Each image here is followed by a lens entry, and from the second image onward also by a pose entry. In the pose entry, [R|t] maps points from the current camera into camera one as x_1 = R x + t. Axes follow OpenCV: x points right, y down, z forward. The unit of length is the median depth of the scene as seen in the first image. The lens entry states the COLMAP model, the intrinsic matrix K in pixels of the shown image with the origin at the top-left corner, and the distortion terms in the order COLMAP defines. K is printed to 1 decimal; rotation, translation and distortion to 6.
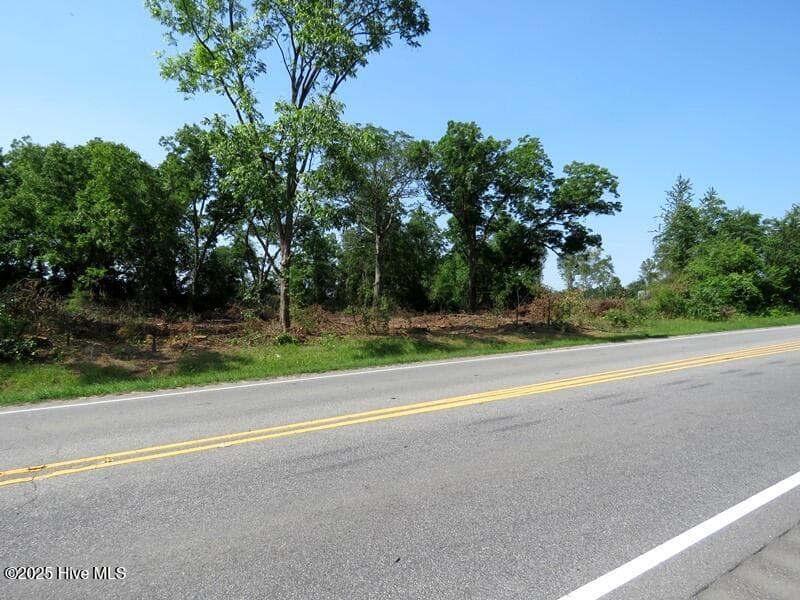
lens RADIAL K [[317.9, 0, 400.0], [0, 317.9, 300.0], [0, 0, 1]] dist [-0.000273, 0.000263]
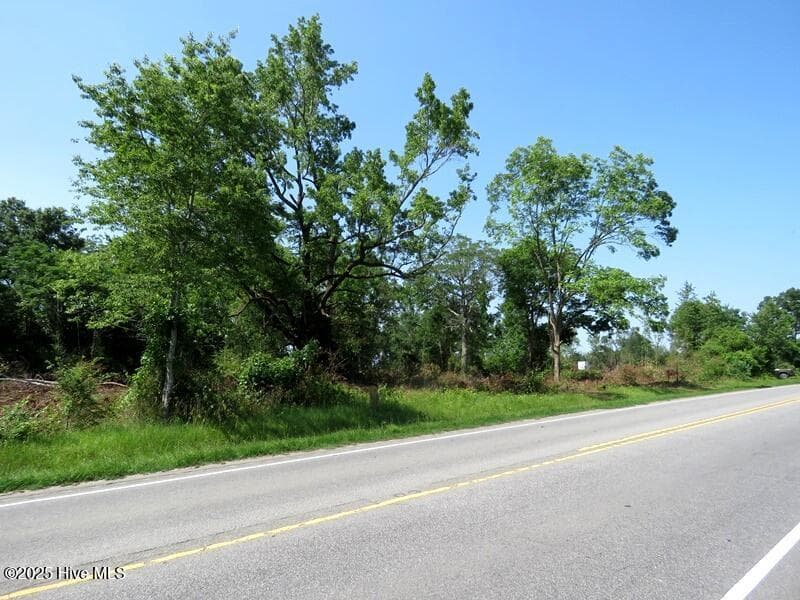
lens RADIAL K [[317.9, 0, 400.0], [0, 317.9, 300.0], [0, 0, 1]] dist [-0.000273, 0.000263]
pose [[0.992980, 0.030423, 0.114301, -0.516162], [-0.003025, 0.972572, -0.232581, 0.026256], [-0.118241, 0.230603, 0.965837, -0.203638]]
